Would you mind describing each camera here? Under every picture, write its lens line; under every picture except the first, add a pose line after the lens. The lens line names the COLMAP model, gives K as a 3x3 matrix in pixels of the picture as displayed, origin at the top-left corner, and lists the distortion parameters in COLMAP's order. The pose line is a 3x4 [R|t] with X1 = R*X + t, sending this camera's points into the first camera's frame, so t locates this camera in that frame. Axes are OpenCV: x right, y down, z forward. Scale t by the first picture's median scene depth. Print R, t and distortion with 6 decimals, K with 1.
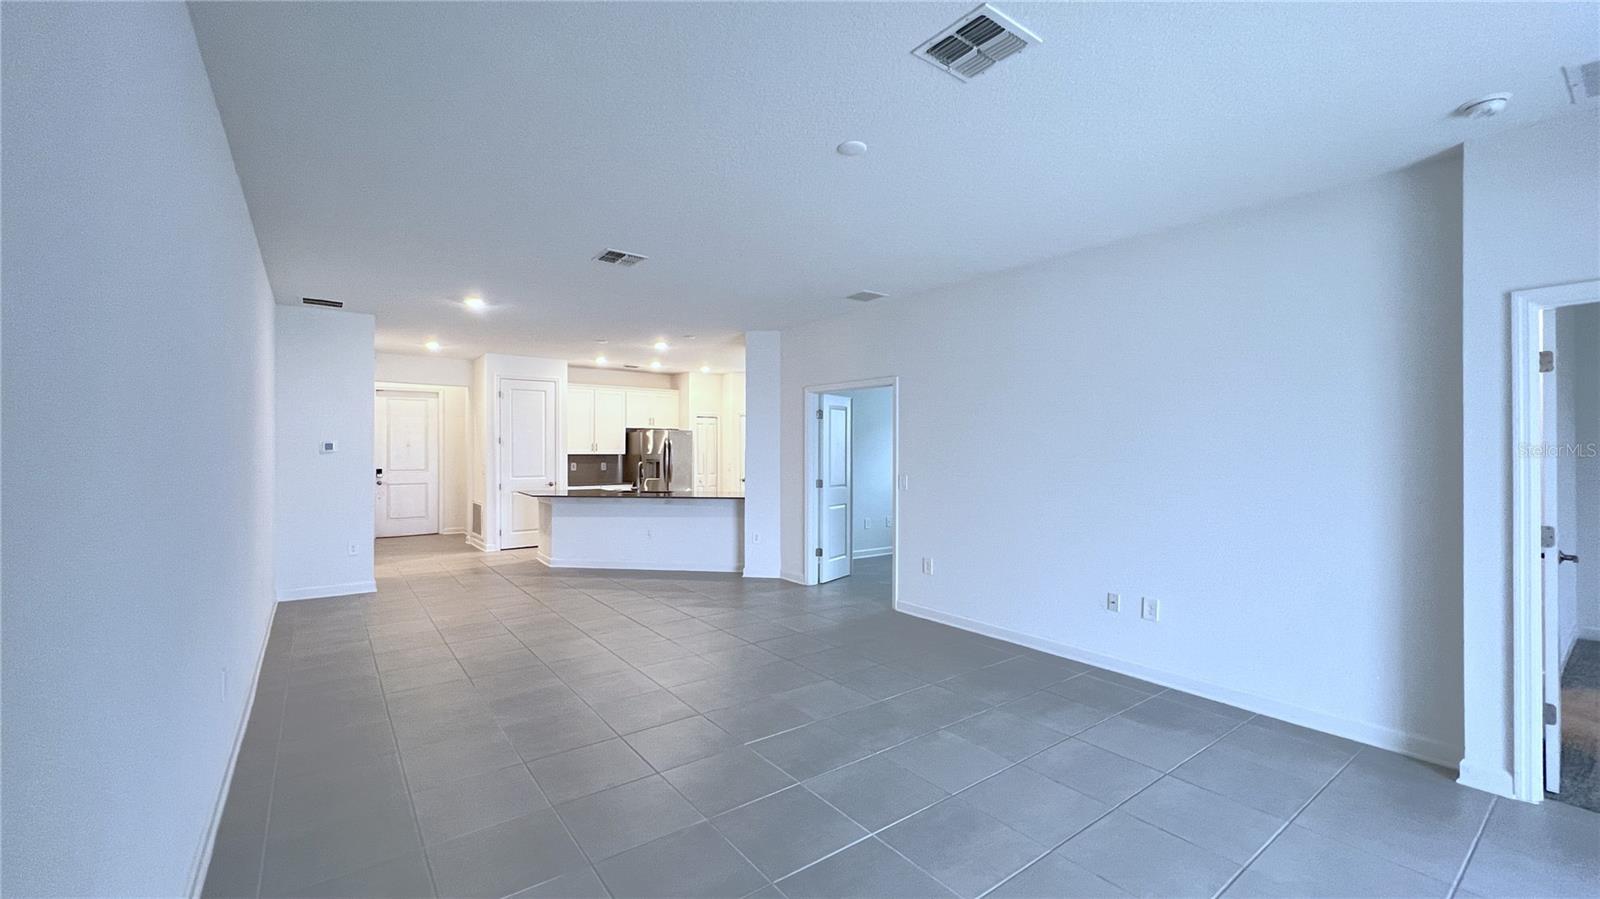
lens RADIAL K [[648.6, 0, 803.1], [0, 648.6, 447.7], [0, 0, 1]] dist [0.004248, -0.000088]
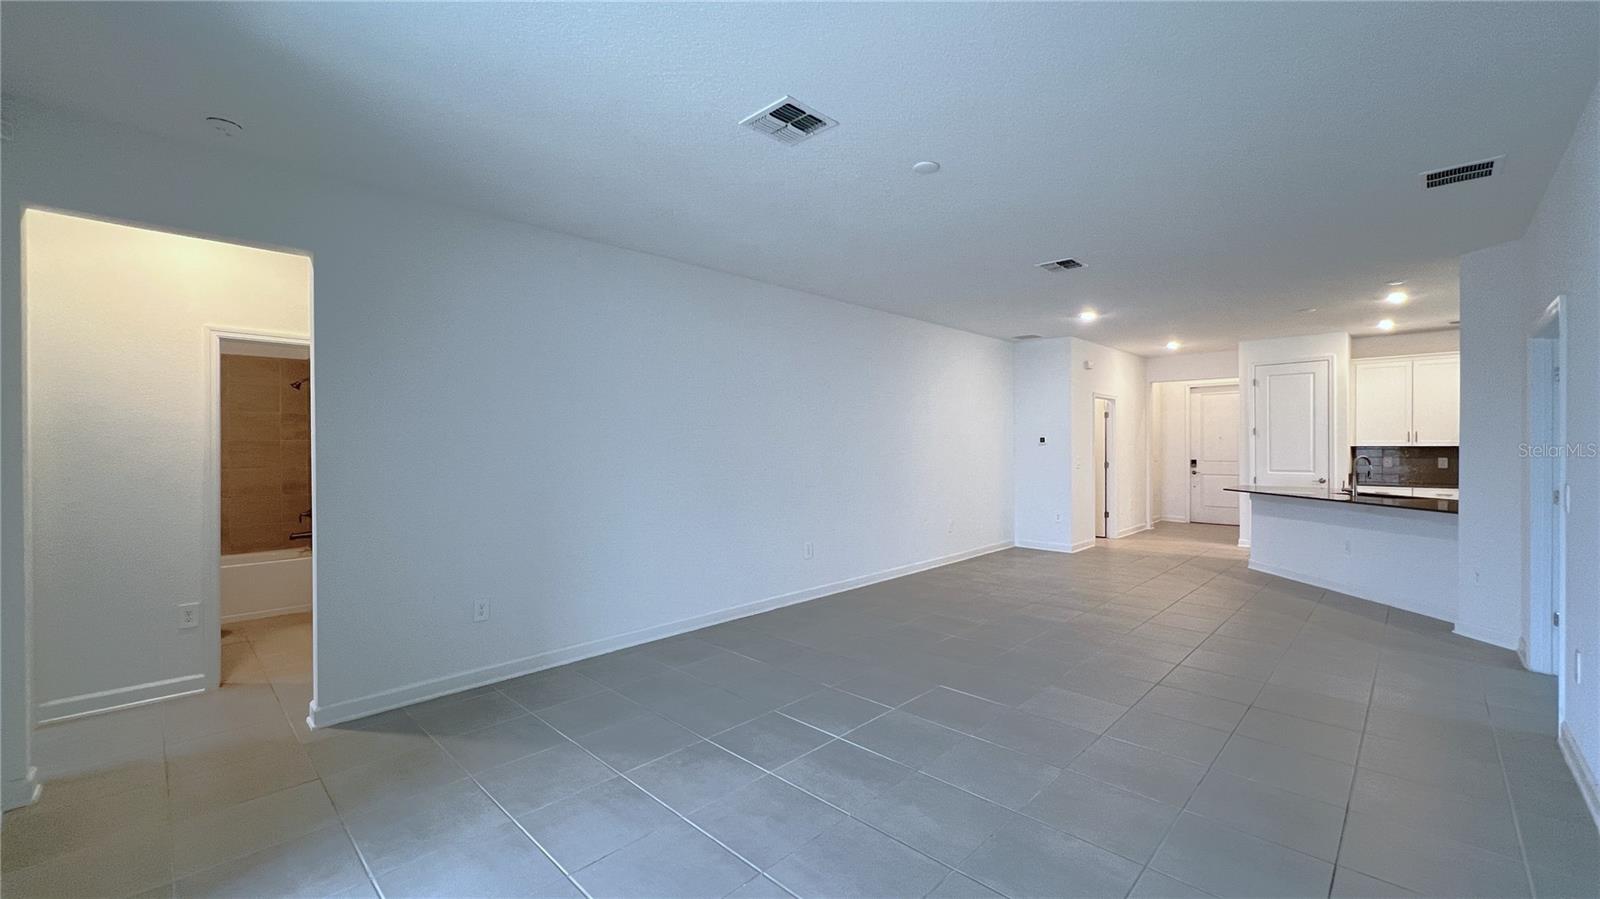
lens RADIAL K [[648.6, 0, 800.2], [0, 648.6, 446.3], [0, 0, 1]] dist [0.004248, -0.000088]
pose [[0.151179, -0.000859, -0.988506, 0.350661], [0.003817, 0.999993, -0.000285, 0.008013], [0.988499, -0.003730, 0.151181, 0.192427]]
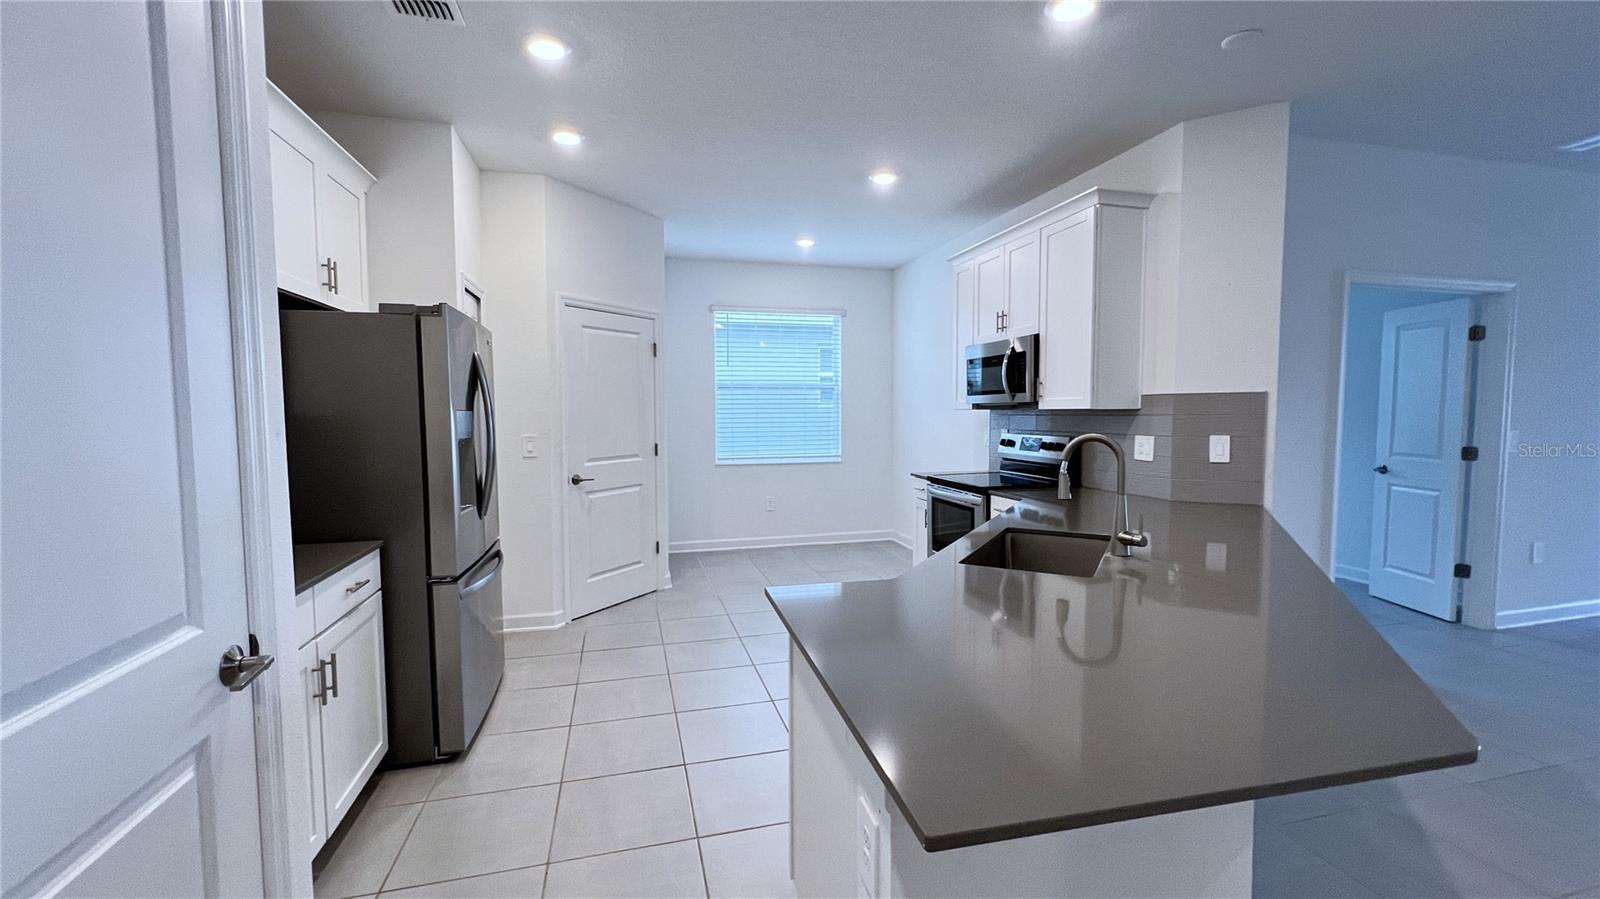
lens RADIAL K [[648.6, 0, 806.5], [0, 648.6, 453.4], [0, 0, 1]] dist [0.004248, -0.000088]
pose [[0.363979, -0.067388, 0.928966, -0.455290], [0.005428, 0.997516, 0.070234, 0.009667], [-0.931391, -0.020522, 0.363441, 0.857429]]
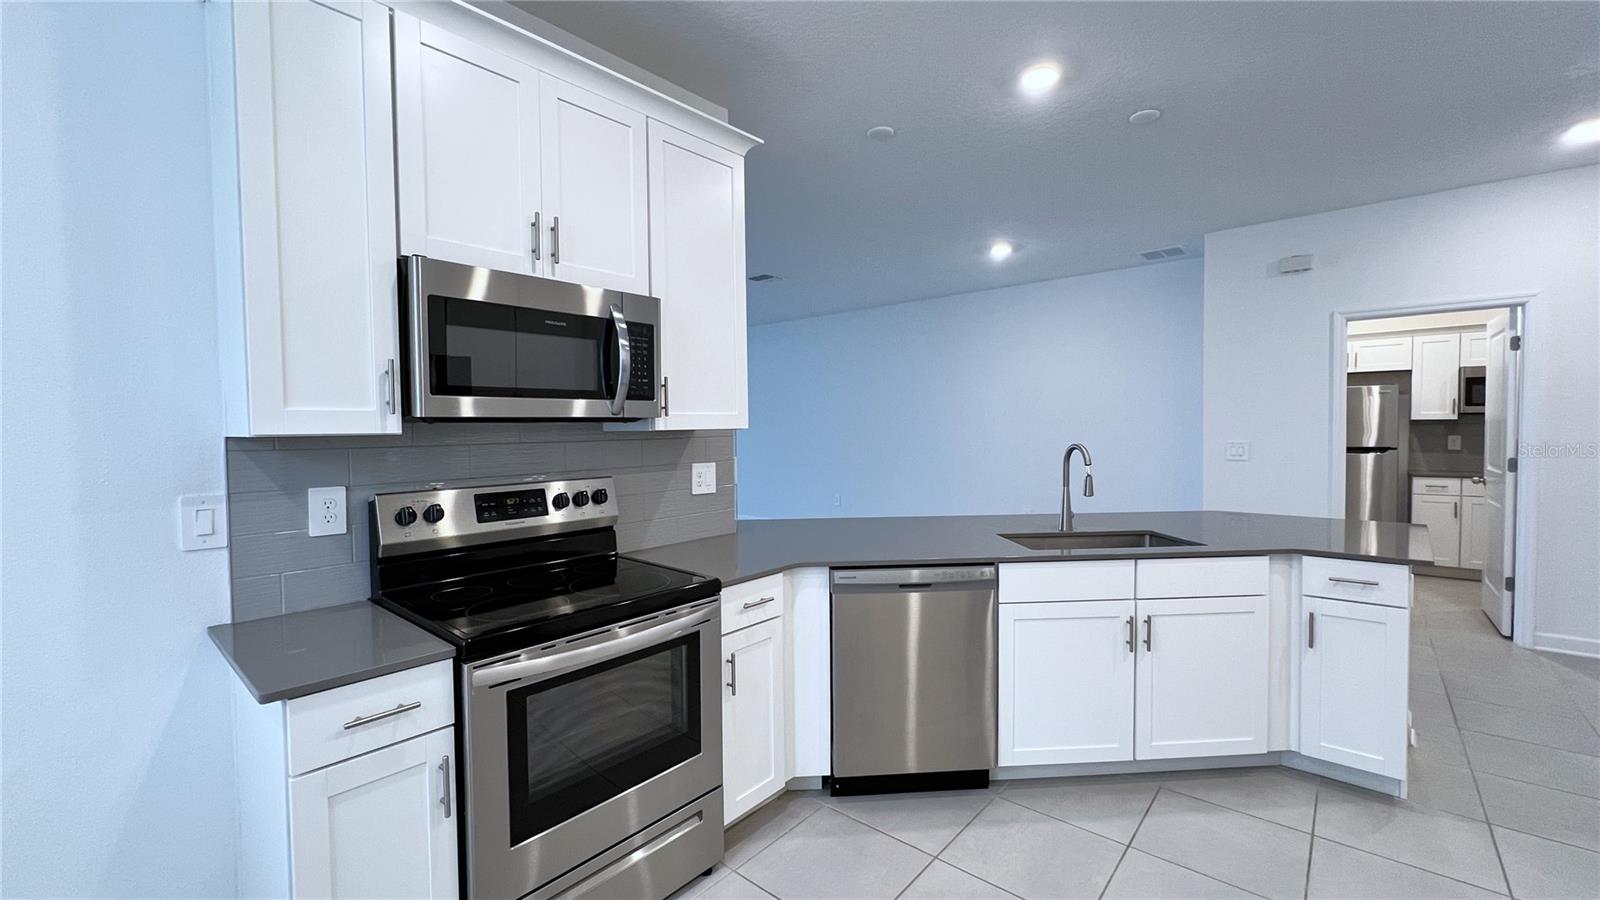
lens RADIAL K [[648.6, 0, 802.6], [0, 648.6, 450.3], [0, 0, 1]] dist [0.004248, -0.000088]
pose [[-0.977496, 0.015869, -0.210356, -0.029885], [0.008295, 0.999287, 0.036840, 0.010282], [0.210791, 0.034266, -0.976930, 1.108446]]
